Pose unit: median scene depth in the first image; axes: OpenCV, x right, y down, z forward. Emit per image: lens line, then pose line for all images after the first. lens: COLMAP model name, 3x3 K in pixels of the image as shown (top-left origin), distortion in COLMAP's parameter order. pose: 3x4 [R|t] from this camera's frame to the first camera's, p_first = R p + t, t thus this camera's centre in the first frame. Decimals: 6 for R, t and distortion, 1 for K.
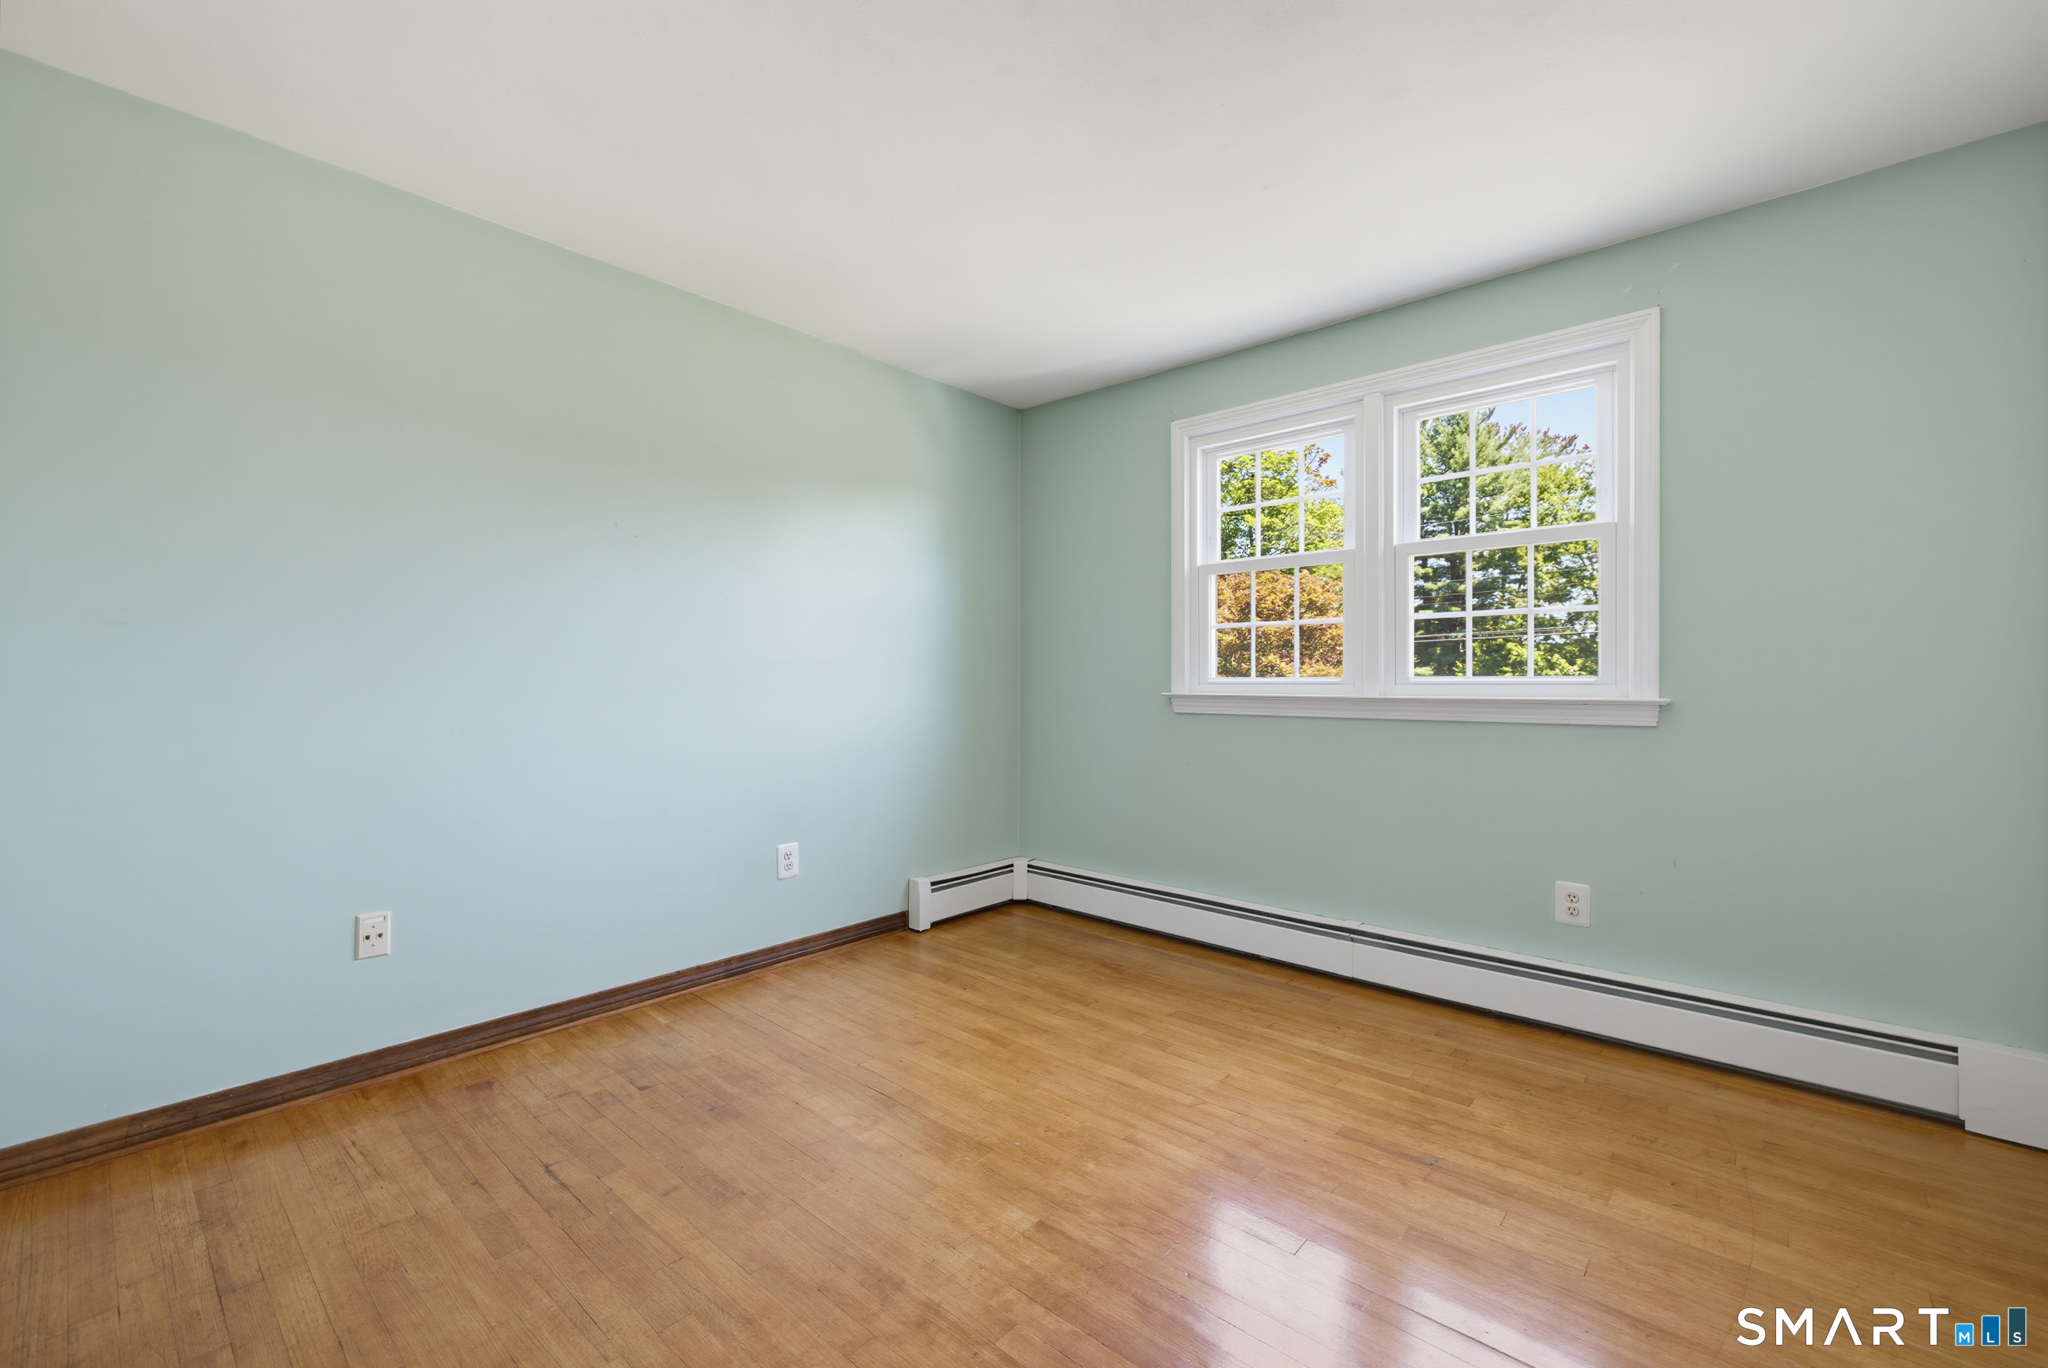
lens RADIAL K [[860.3, 0, 1037.6], [0, 860.3, 682.0], [0, 0, 1]] dist [0.007154, 0.000191]
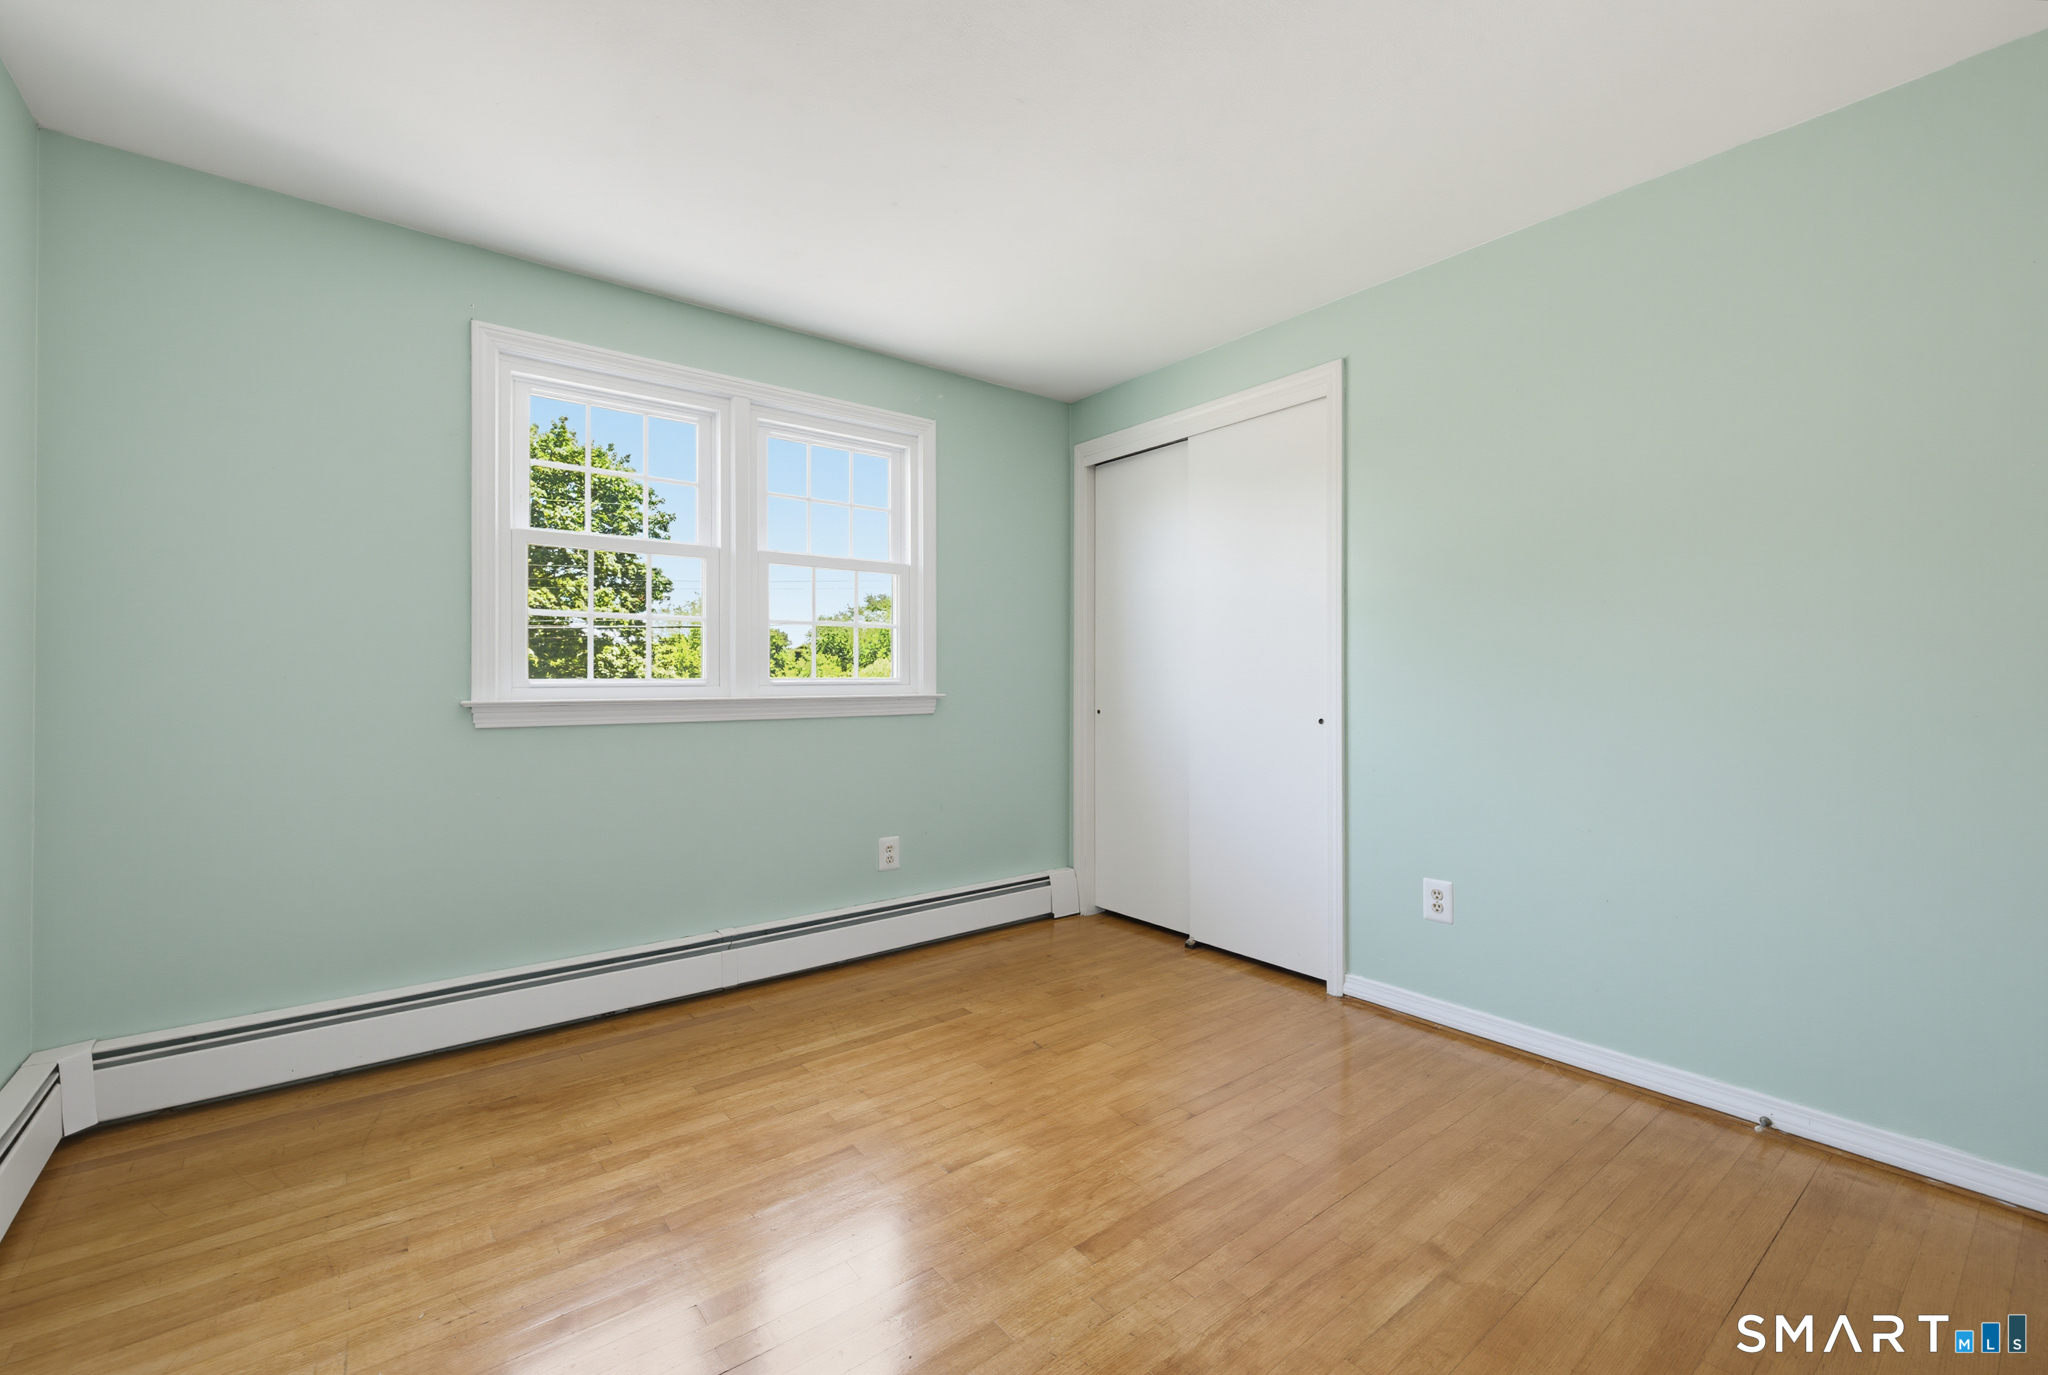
lens RADIAL K [[857.9, 0, 1016.3], [0, 857.9, 673.2], [0, 0, 1]] dist [0.004749, 0.000659]
pose [[0.182193, 0.008426, 0.983227, -0.594989], [0.006326, 0.999933, -0.009741, -0.000058], [-0.983242, 0.007995, 0.182127, 0.556890]]
